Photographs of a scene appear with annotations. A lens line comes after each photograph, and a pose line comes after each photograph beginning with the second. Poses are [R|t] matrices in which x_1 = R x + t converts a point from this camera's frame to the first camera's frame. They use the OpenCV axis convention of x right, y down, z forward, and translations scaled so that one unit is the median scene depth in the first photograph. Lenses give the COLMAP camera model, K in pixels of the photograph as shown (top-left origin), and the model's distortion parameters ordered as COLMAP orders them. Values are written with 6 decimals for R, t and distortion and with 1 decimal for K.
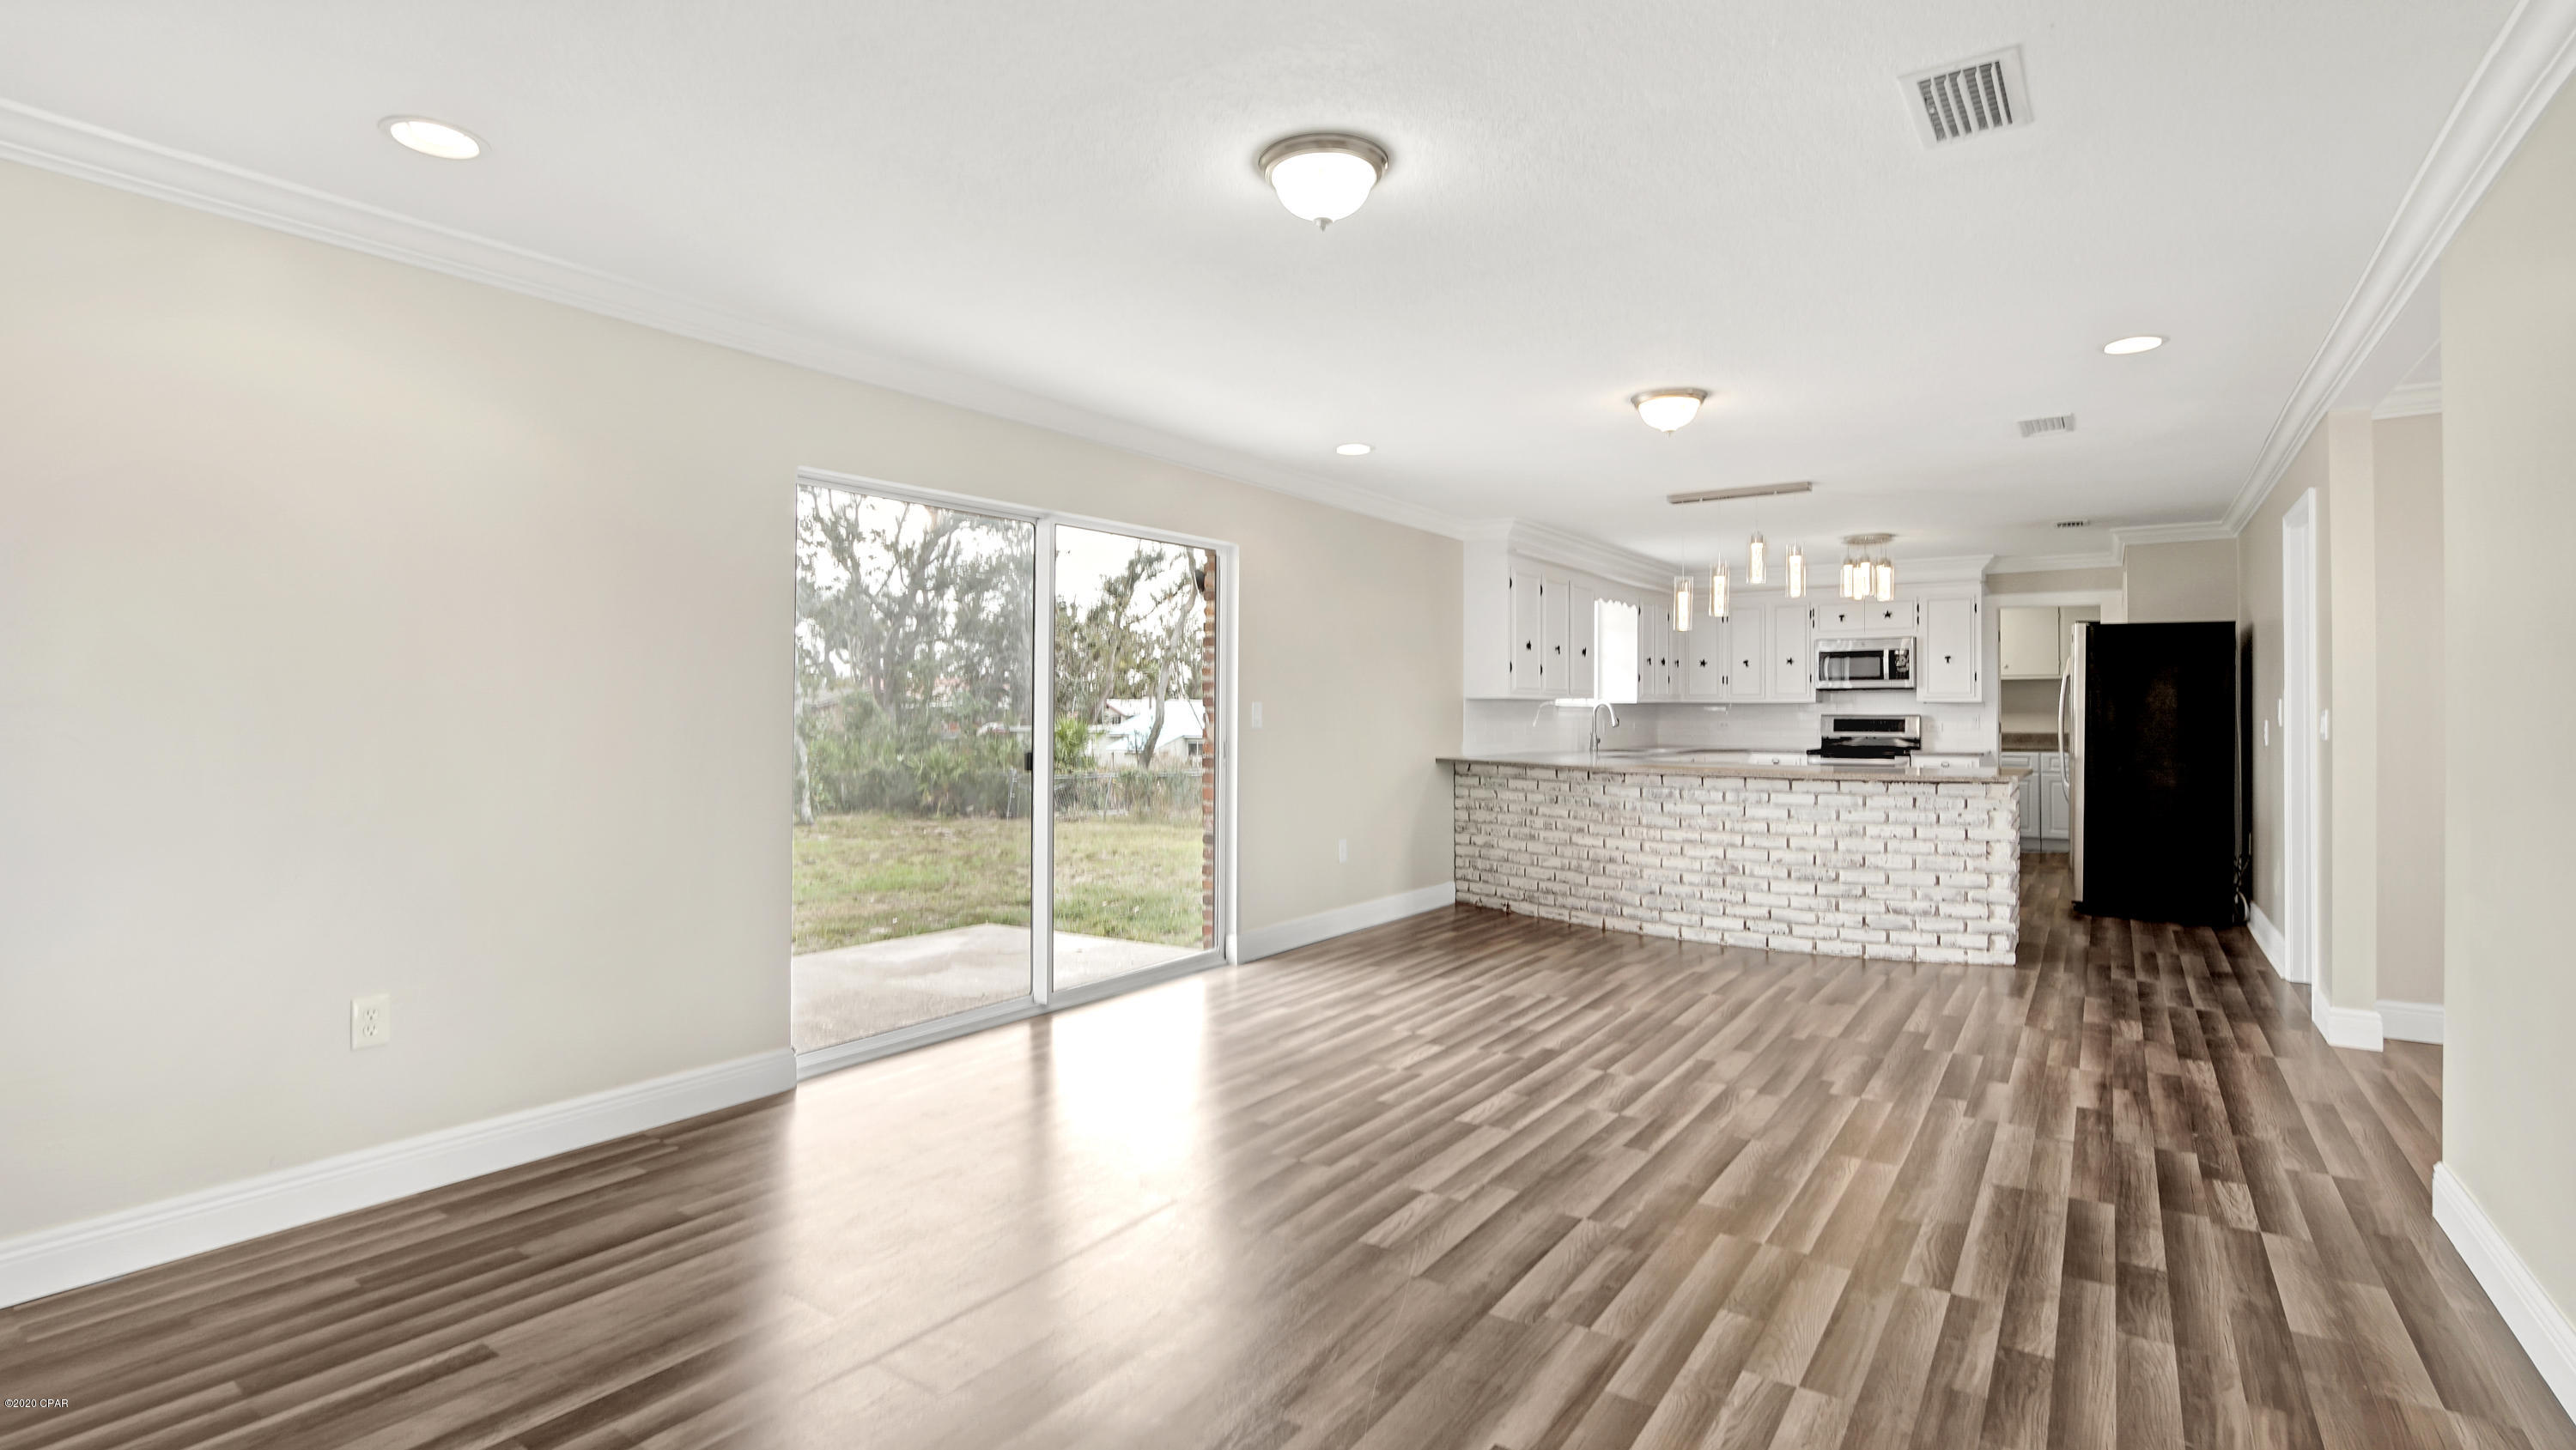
lens RADIAL K [[1231.0, 0, 1290.4], [0, 1231.0, 698.4], [0, 0, 1]] dist [-0.024300, 0.006306]
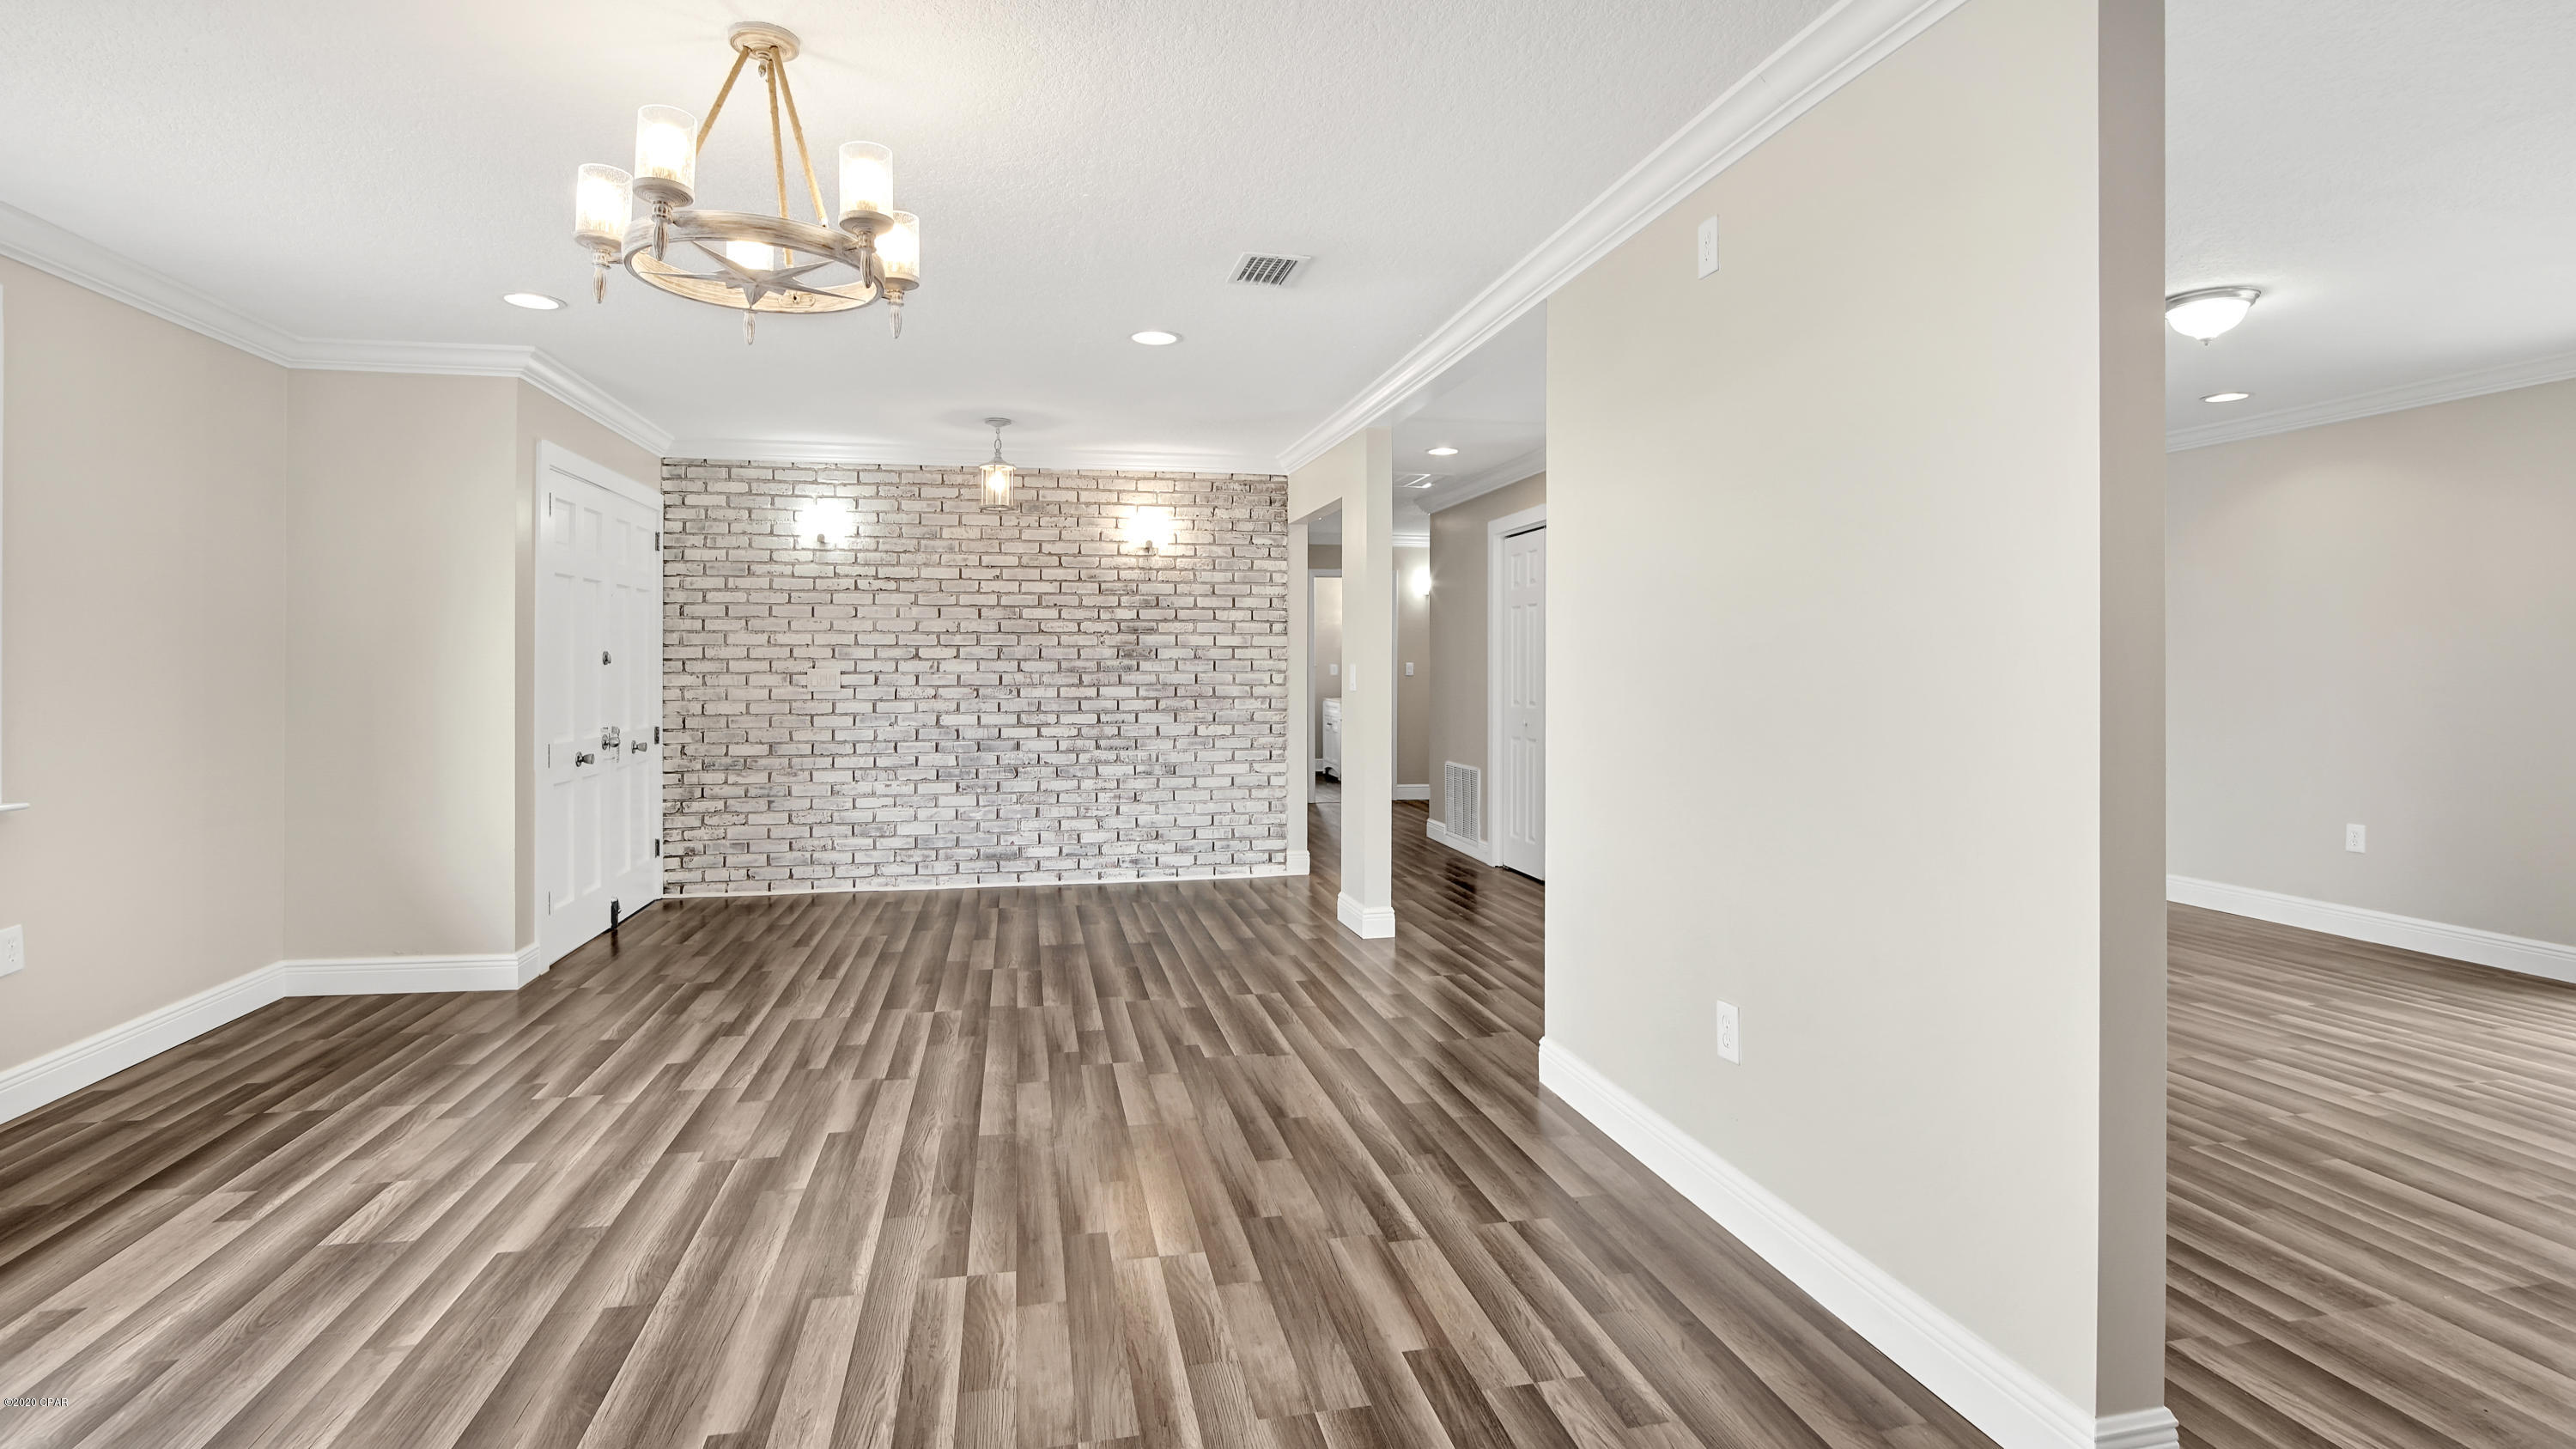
lens RADIAL K [[1231.3, 0, 1301.8], [0, 1231.3, 691.4], [0, 0, 1]] dist [-0.024300, 0.006306]
pose [[-0.683679, 0.011816, -0.729687, 0.757134], [0.002681, 0.999903, 0.013680, 0.007327], [0.729778, 0.007397, -0.683644, 0.491461]]
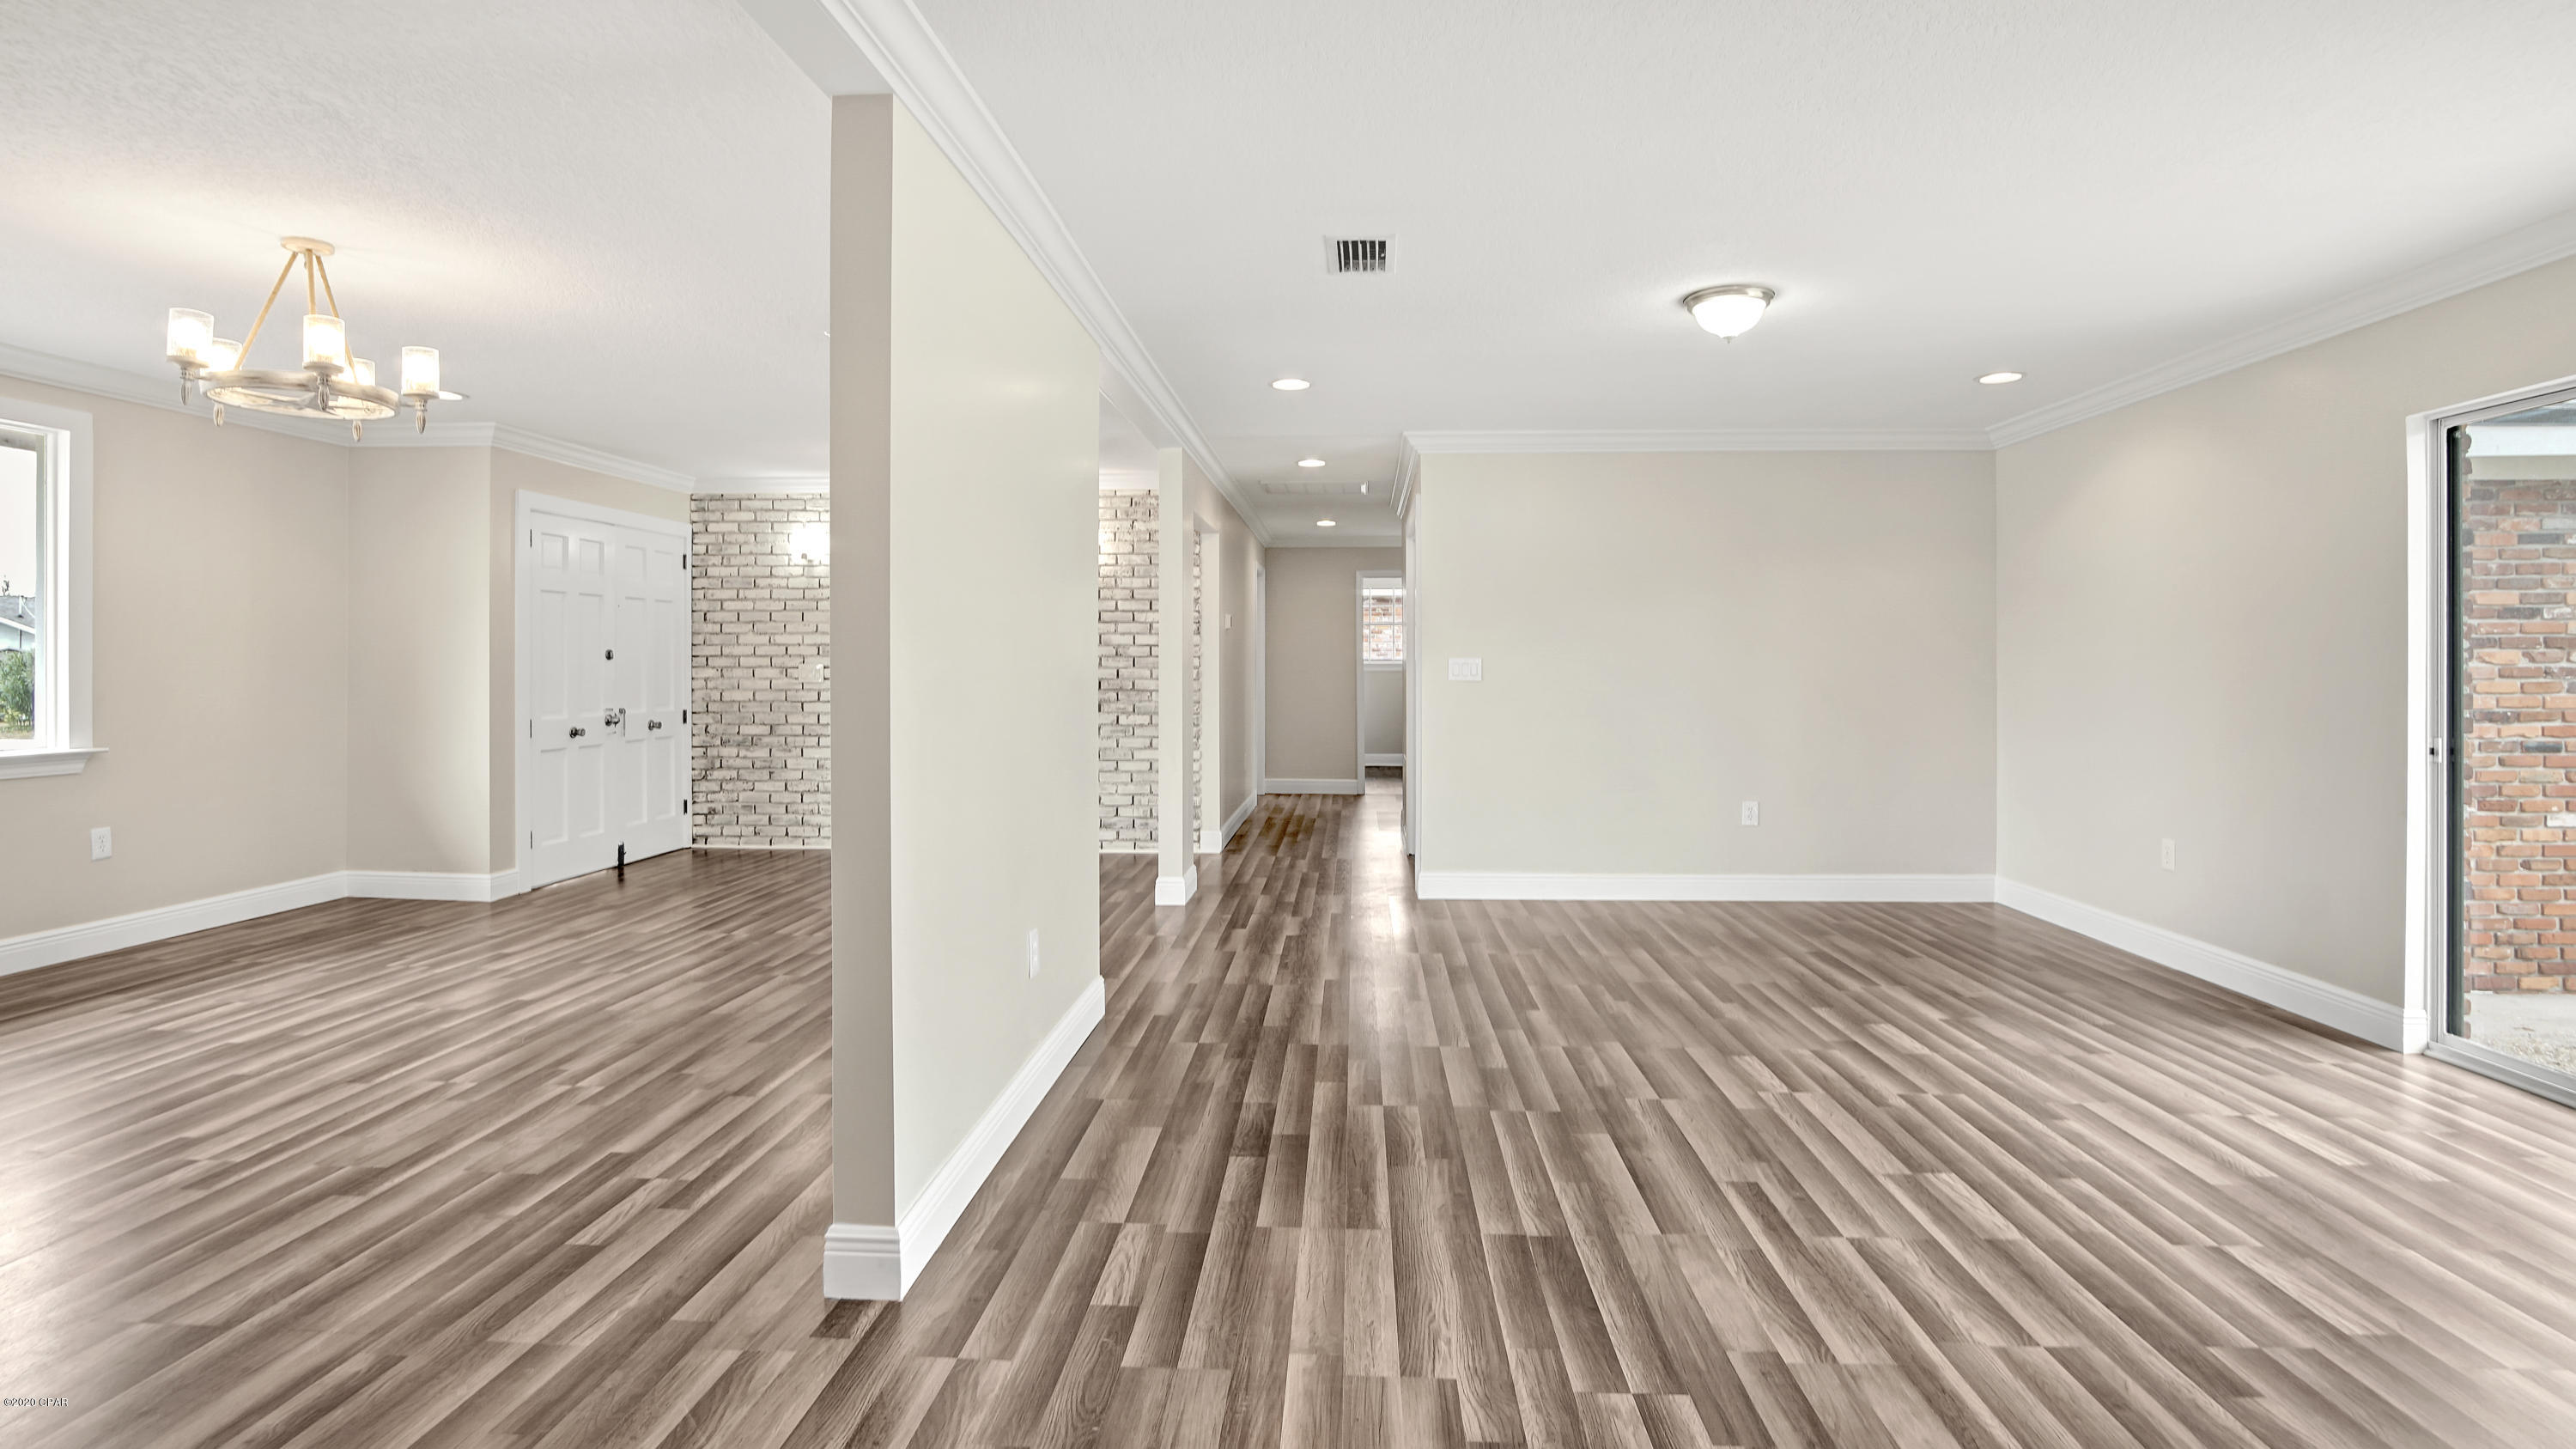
lens RADIAL K [[1231.3, 0, 1309.0], [0, 1231.3, 689.4], [0, 0, 1]] dist [-0.024300, 0.006306]
pose [[-0.850366, 0.006185, -0.526156, 0.512086], [-0.001531, 0.999898, 0.014227, 0.008692], [0.526190, 0.012904, -0.850269, 0.815900]]
